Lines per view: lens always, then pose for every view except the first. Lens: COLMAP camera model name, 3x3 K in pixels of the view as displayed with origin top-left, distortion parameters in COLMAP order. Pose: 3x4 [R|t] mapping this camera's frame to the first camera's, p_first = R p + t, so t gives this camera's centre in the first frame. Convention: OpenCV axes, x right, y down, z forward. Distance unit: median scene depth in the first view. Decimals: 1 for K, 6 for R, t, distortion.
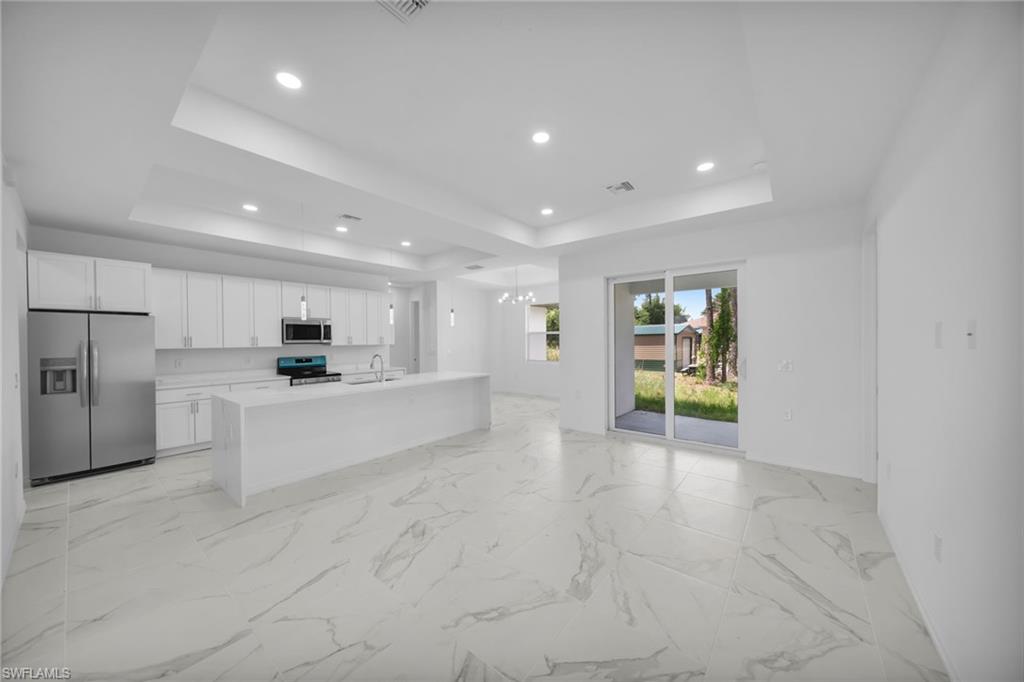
lens RADIAL K [[362.1, 0, 510.6], [0, 362.1, 341.0], [0, 0, 1]] dist [-0.001073, 0.000002]
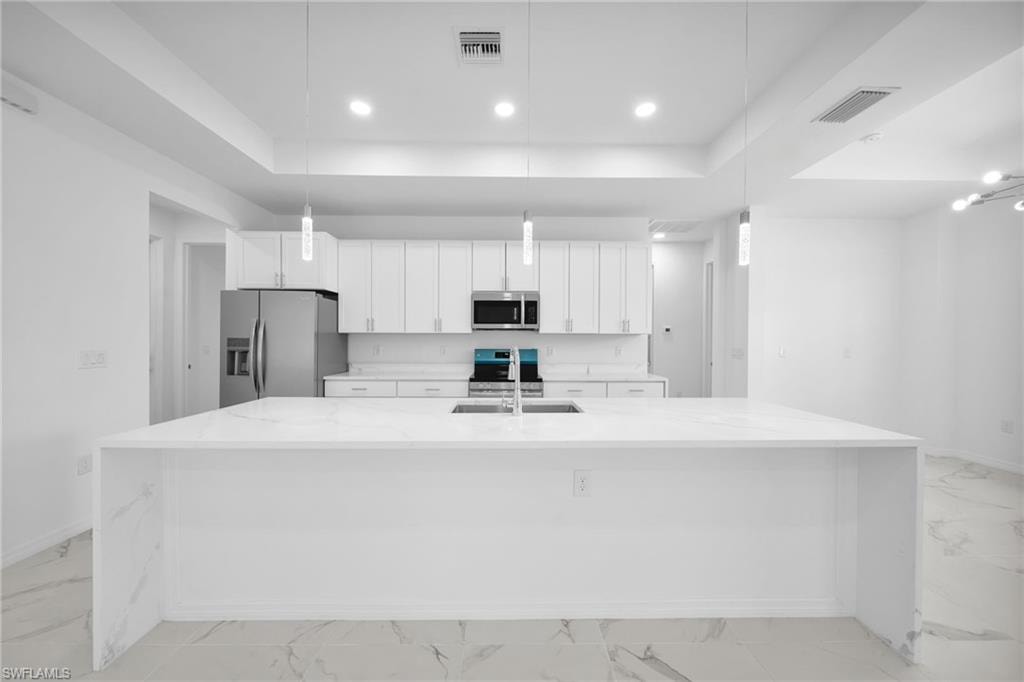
lens RADIAL K [[362.1, 0, 507.8], [0, 362.1, 340.7], [0, 0, 1]] dist [-0.001073, 0.000002]
pose [[0.635370, 0.015223, -0.772057, -0.043318], [-0.014357, 0.999866, 0.007900, 0.022547], [0.772074, 0.006065, 0.635504, 0.586383]]
